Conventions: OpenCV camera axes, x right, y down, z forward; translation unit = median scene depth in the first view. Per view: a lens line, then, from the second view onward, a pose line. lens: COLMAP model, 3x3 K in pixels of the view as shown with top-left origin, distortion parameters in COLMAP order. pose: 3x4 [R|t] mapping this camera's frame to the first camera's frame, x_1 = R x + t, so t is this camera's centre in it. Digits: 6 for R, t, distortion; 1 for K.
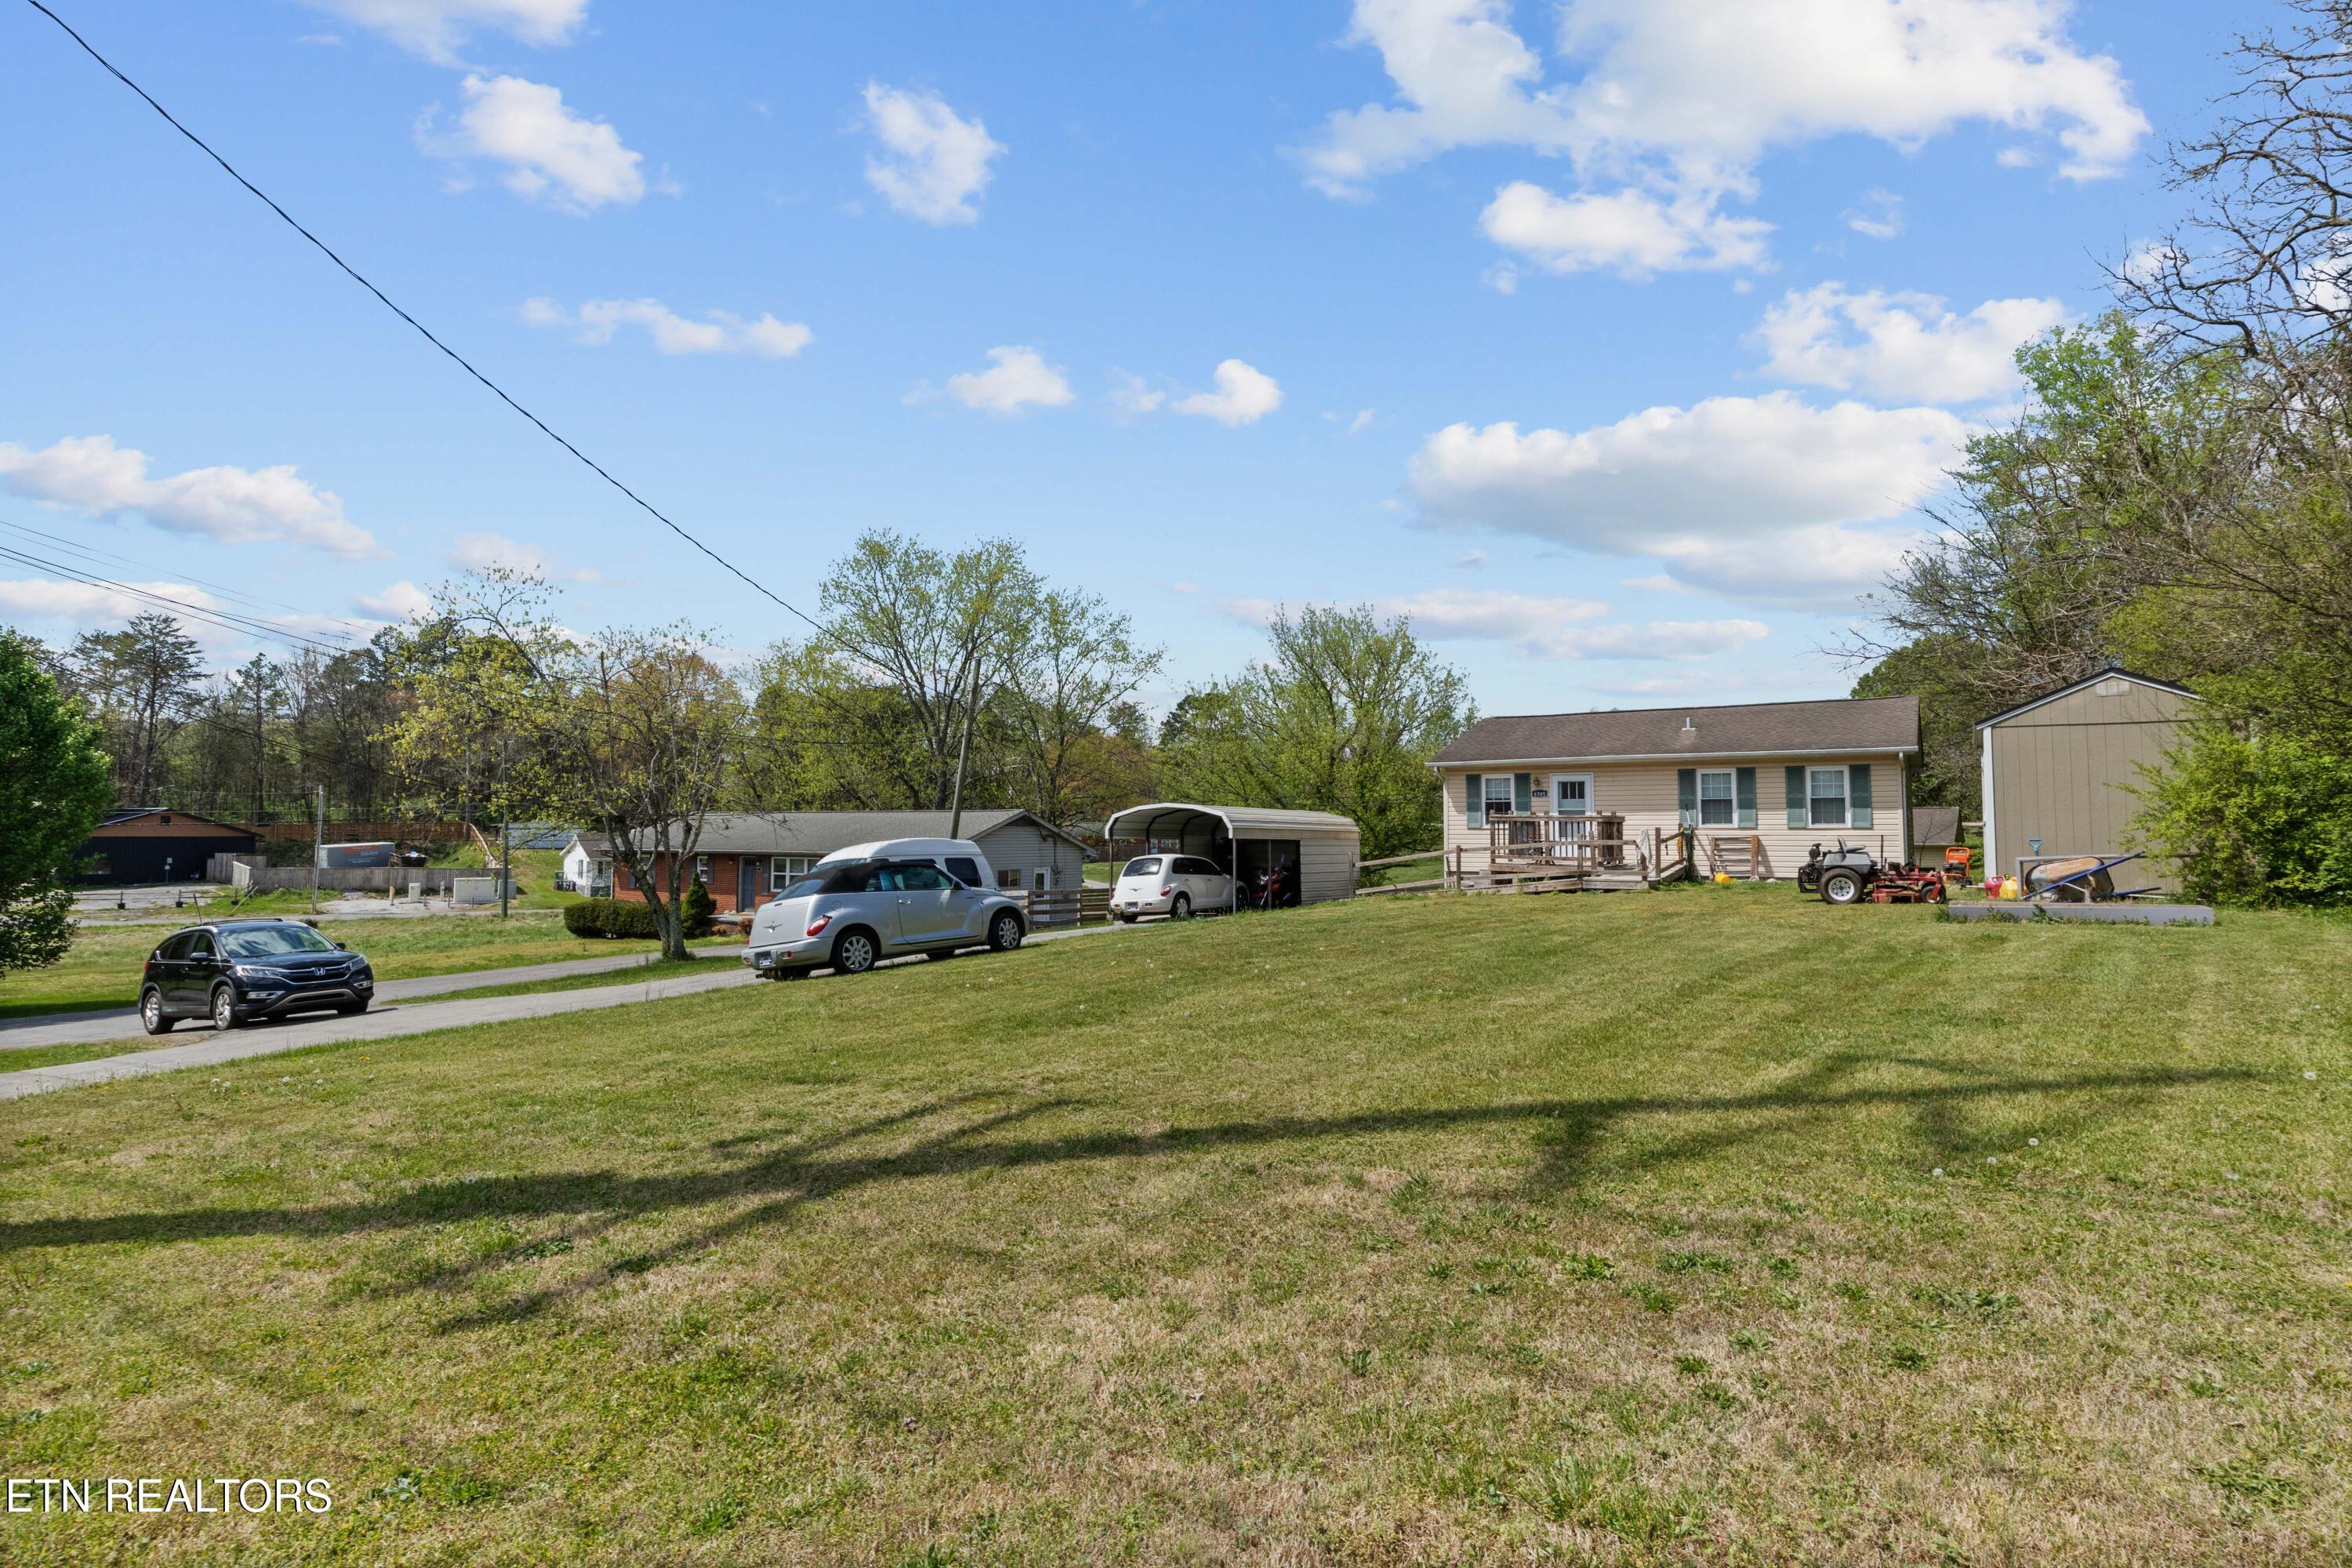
lens RADIAL K [[1219.3, 0, 1187.1], [0, 1219.3, 755.0], [0, 0, 1]] dist [-0.003959, -0.001001]
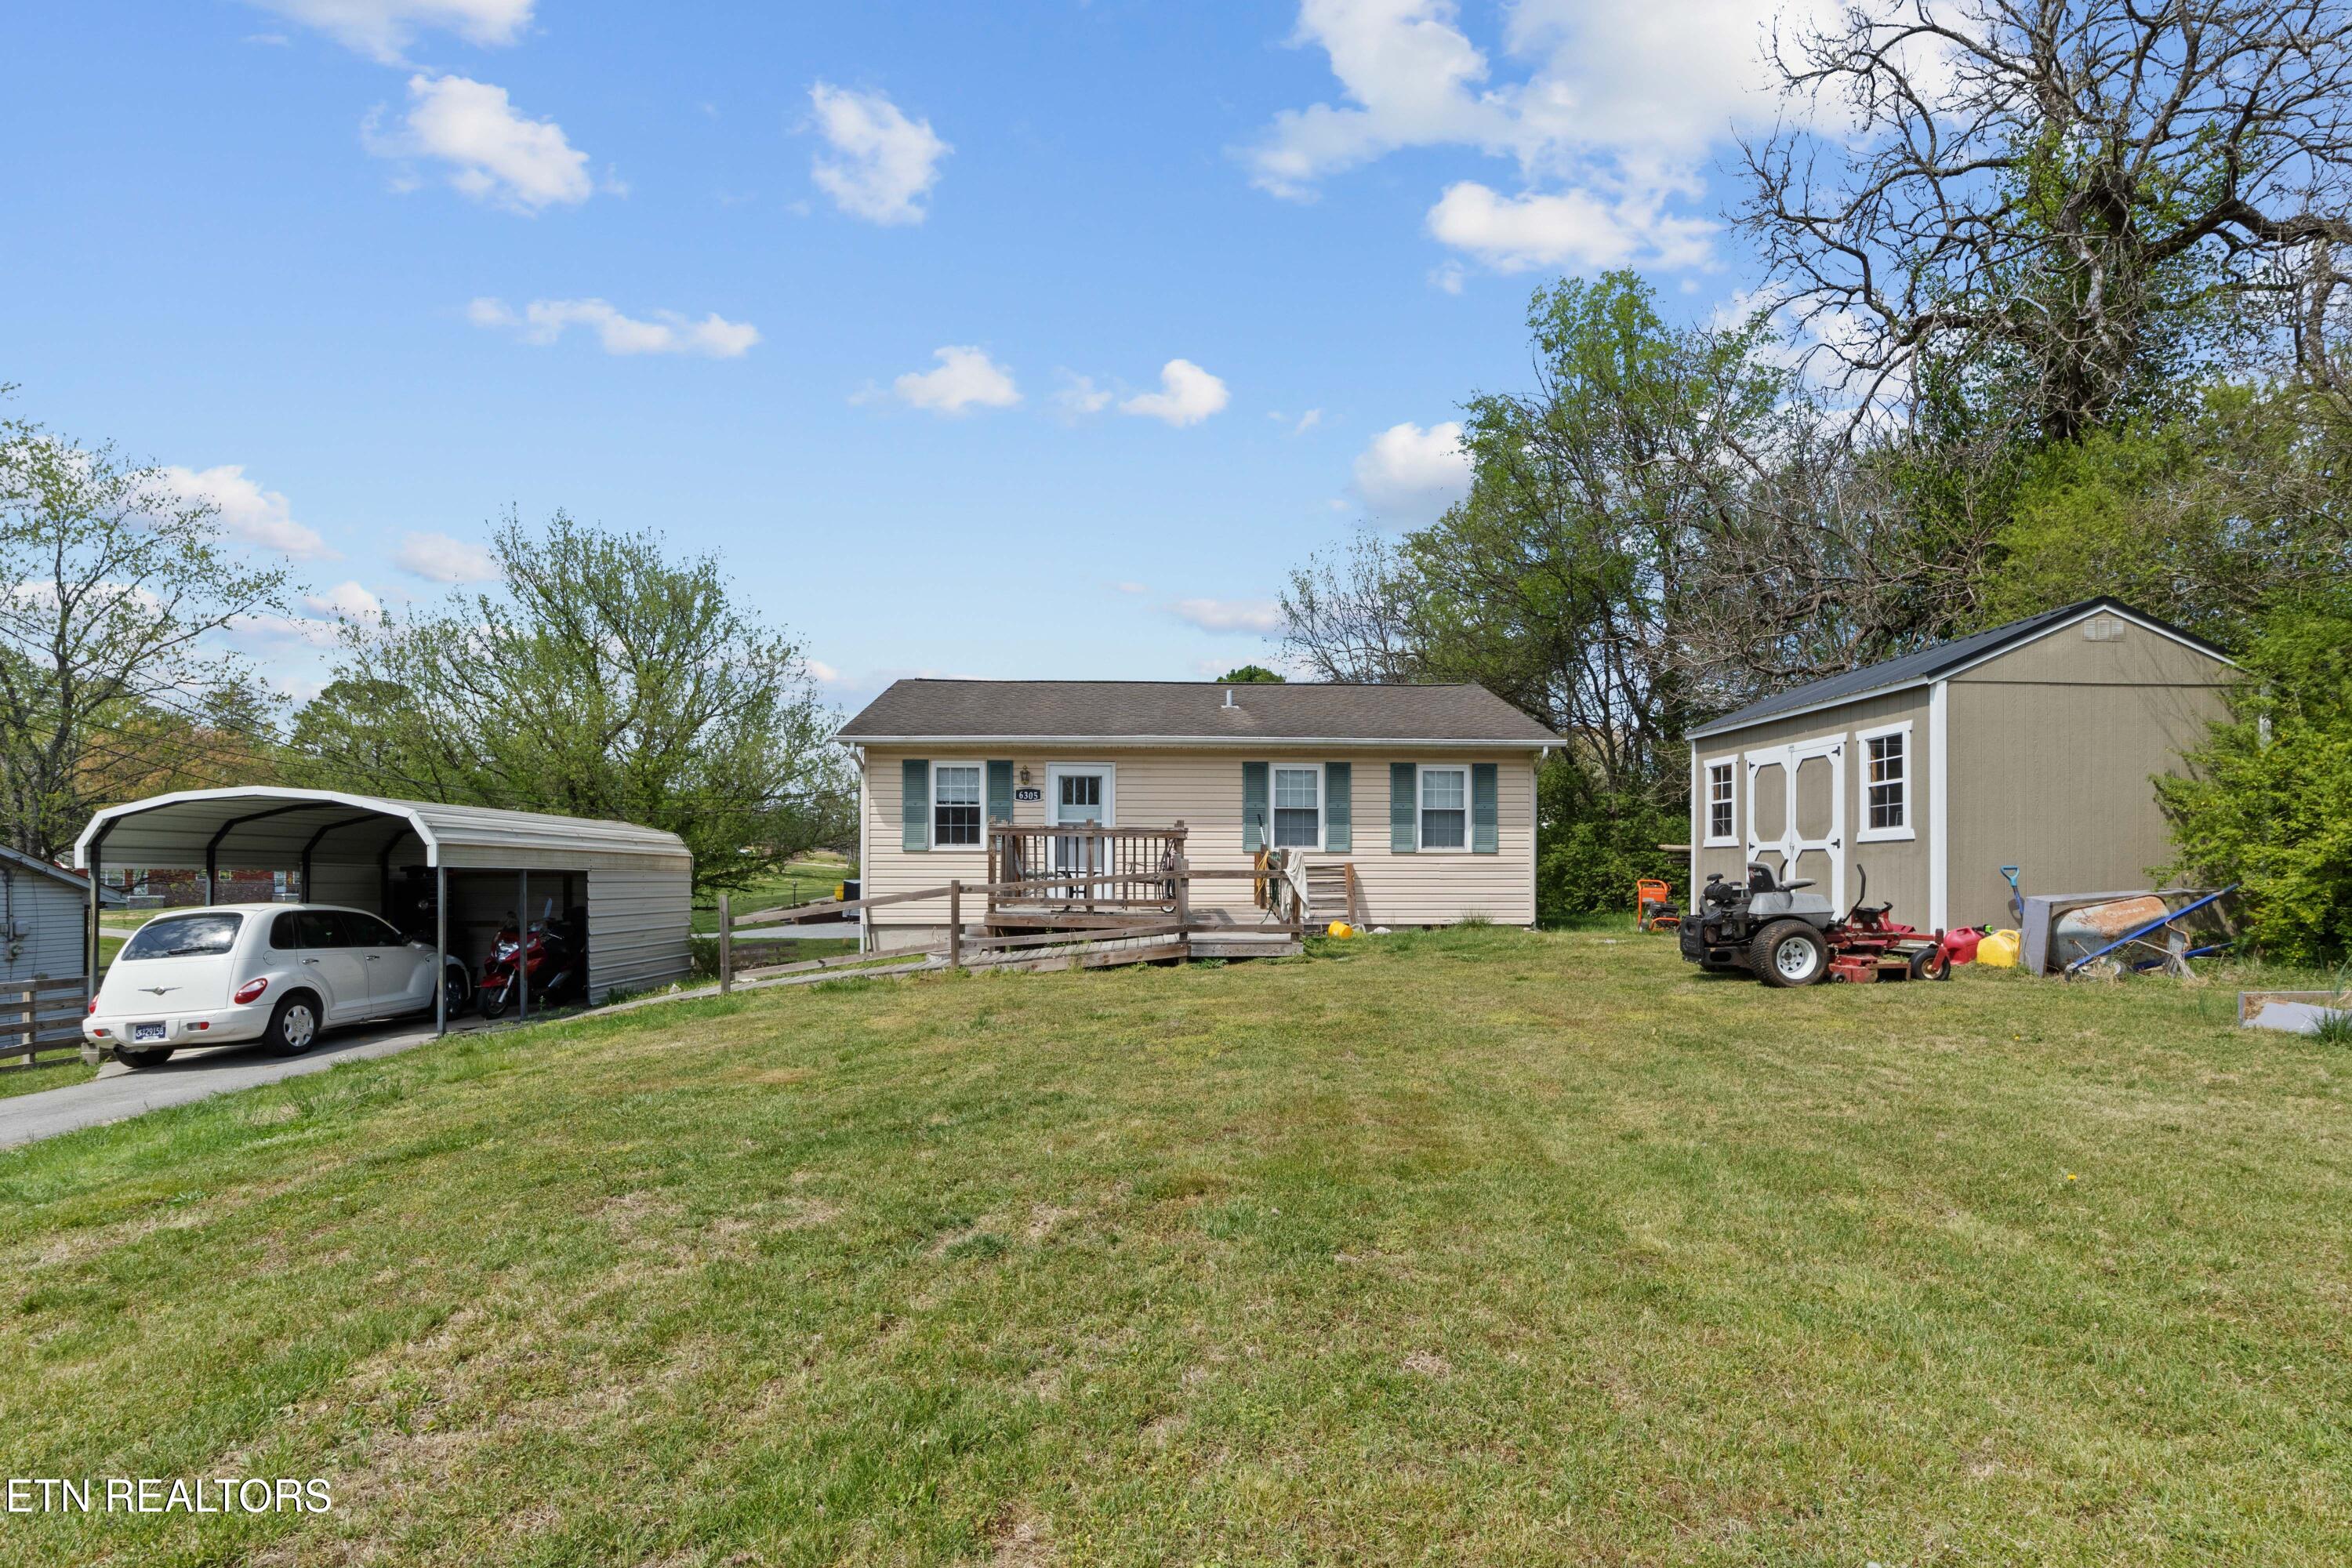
lens RADIAL K [[1223.0, 0, 1209.2], [0, 1223.0, 854.7], [0, 0, 1]] dist [-0.001108, 0.000349]
pose [[0.814542, 0.006243, 0.580071, 0.007209], [-0.038009, 0.998368, 0.042628, 0.032468], [-0.578858, -0.056770, 0.813450, 0.451337]]
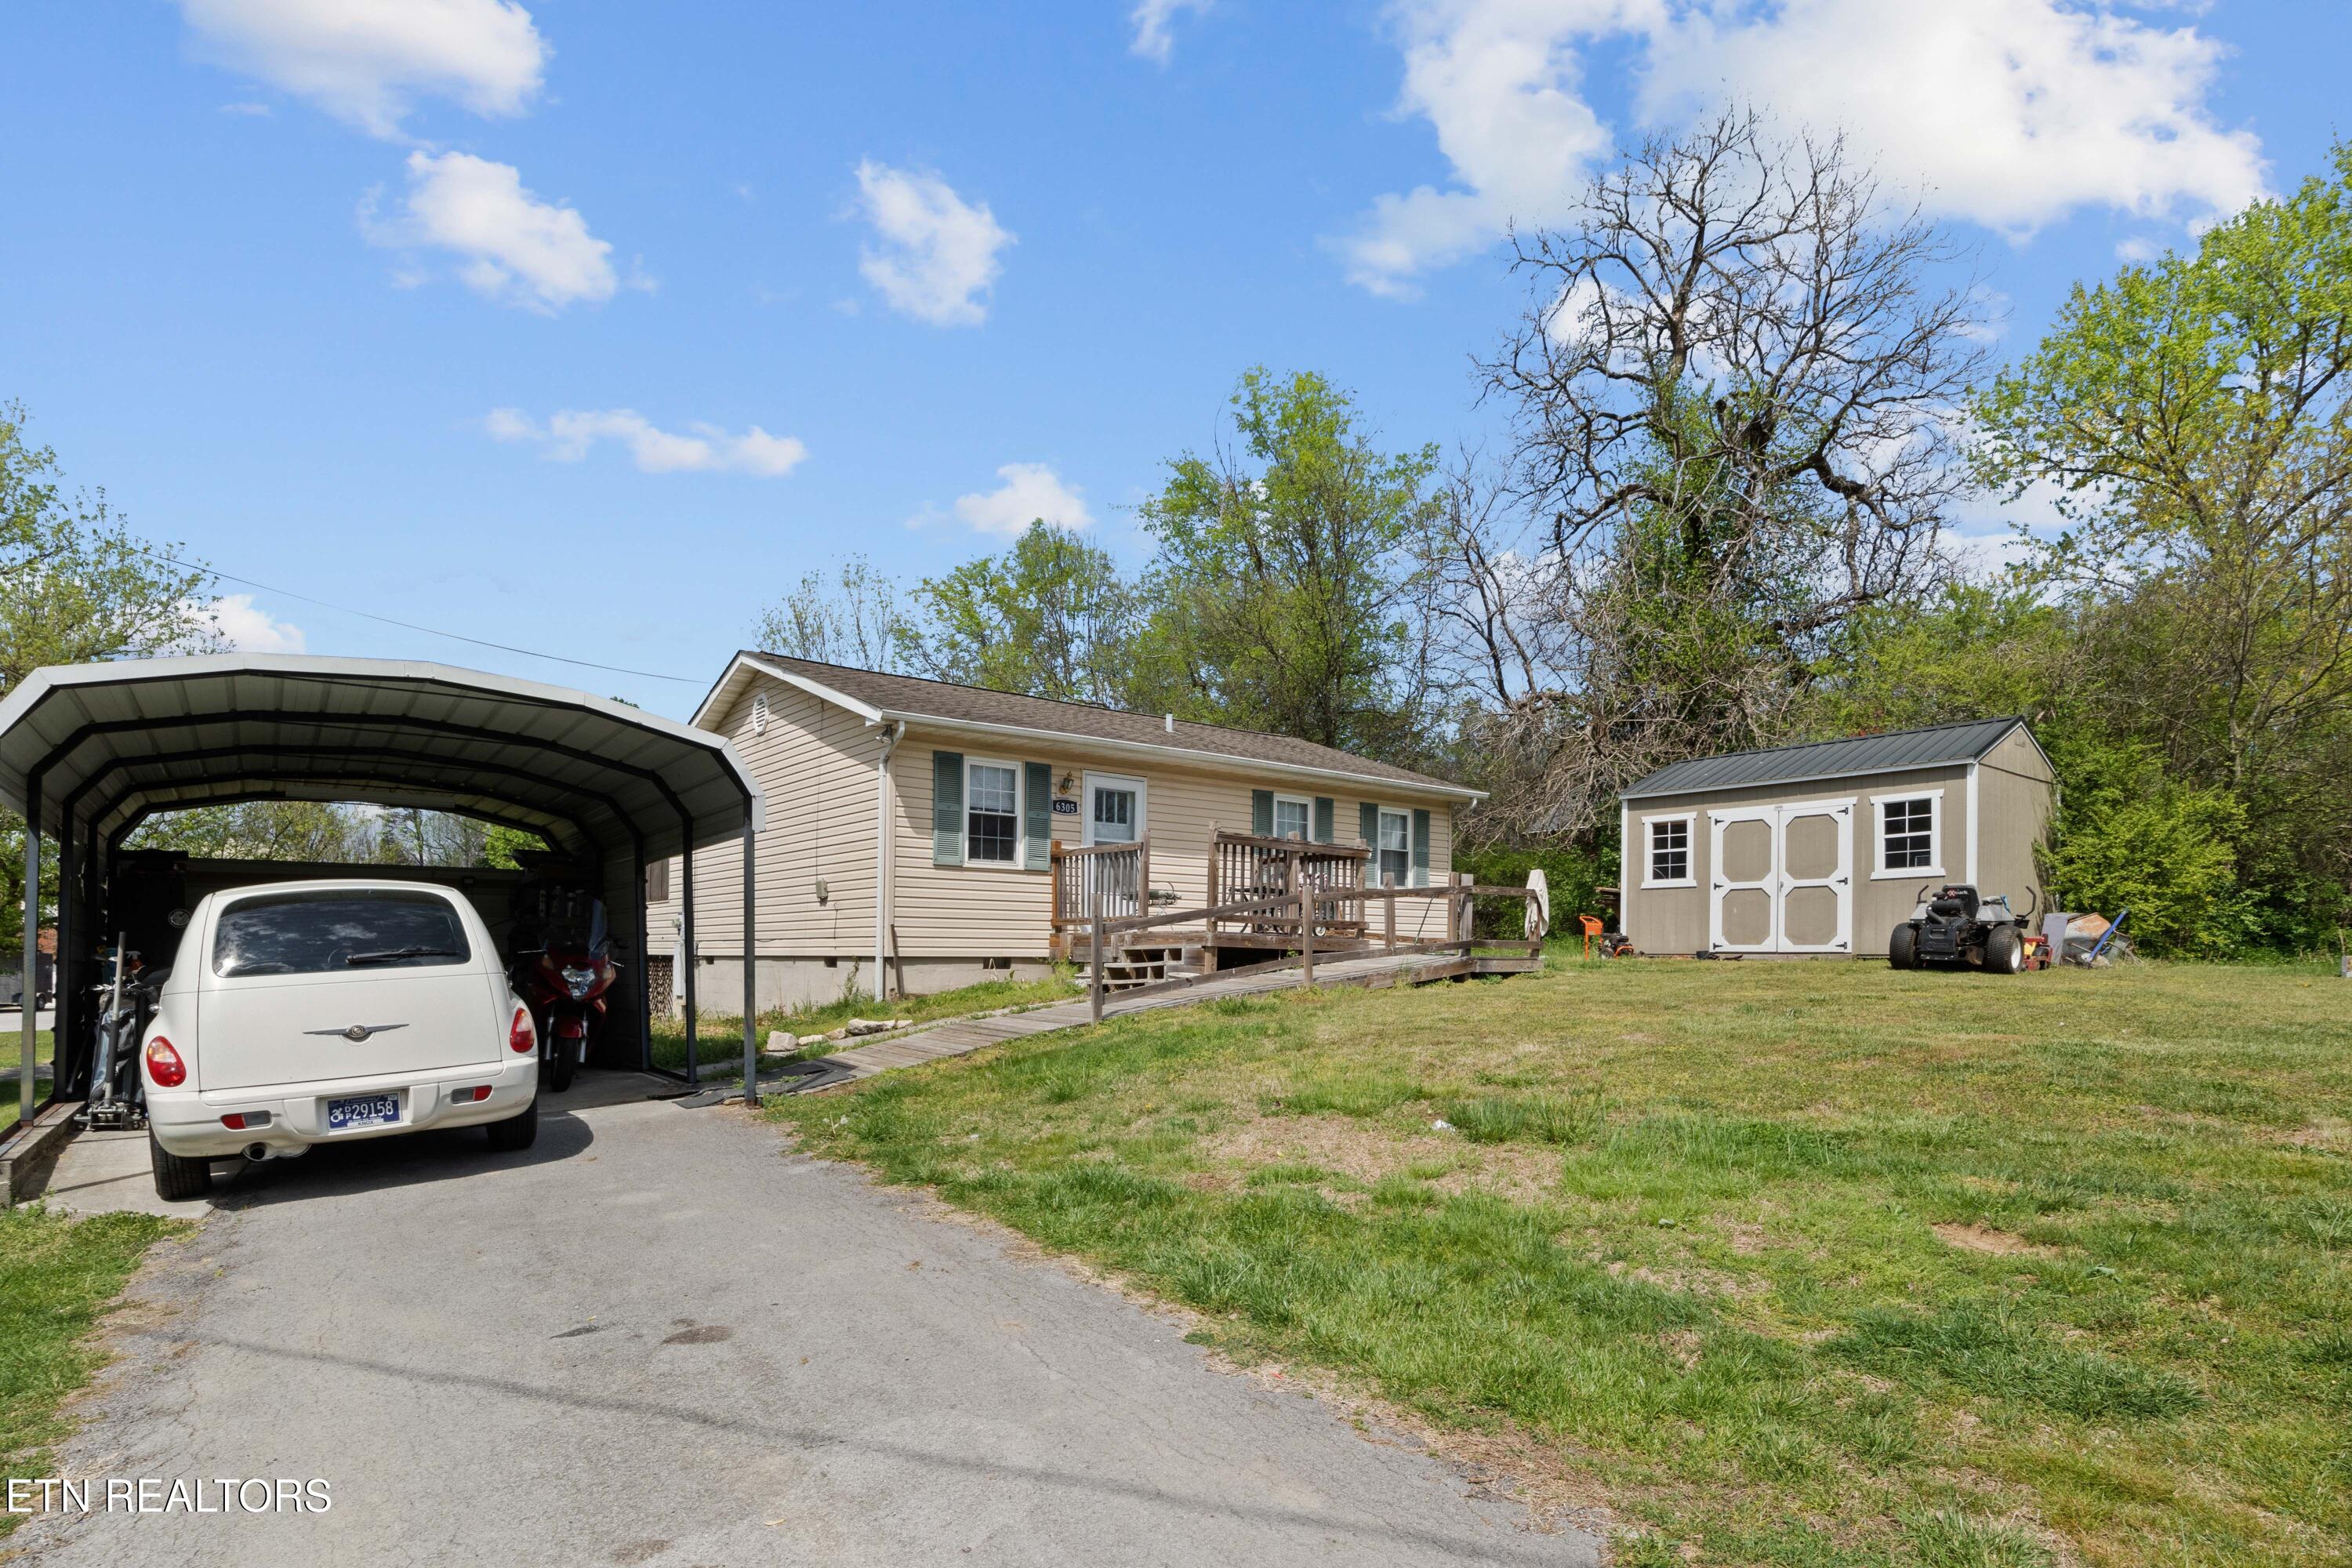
lens RADIAL K [[1234.0, 0, 1211.8], [0, 1234.0, 957.4], [0, 0, 1]] dist [0.000296, -0.000559]
pose [[0.306018, -0.001780, 0.952024, -0.202199], [-0.066715, 0.997500, 0.023310, 0.081021], [-0.949685, -0.070647, 0.305134, 0.781605]]
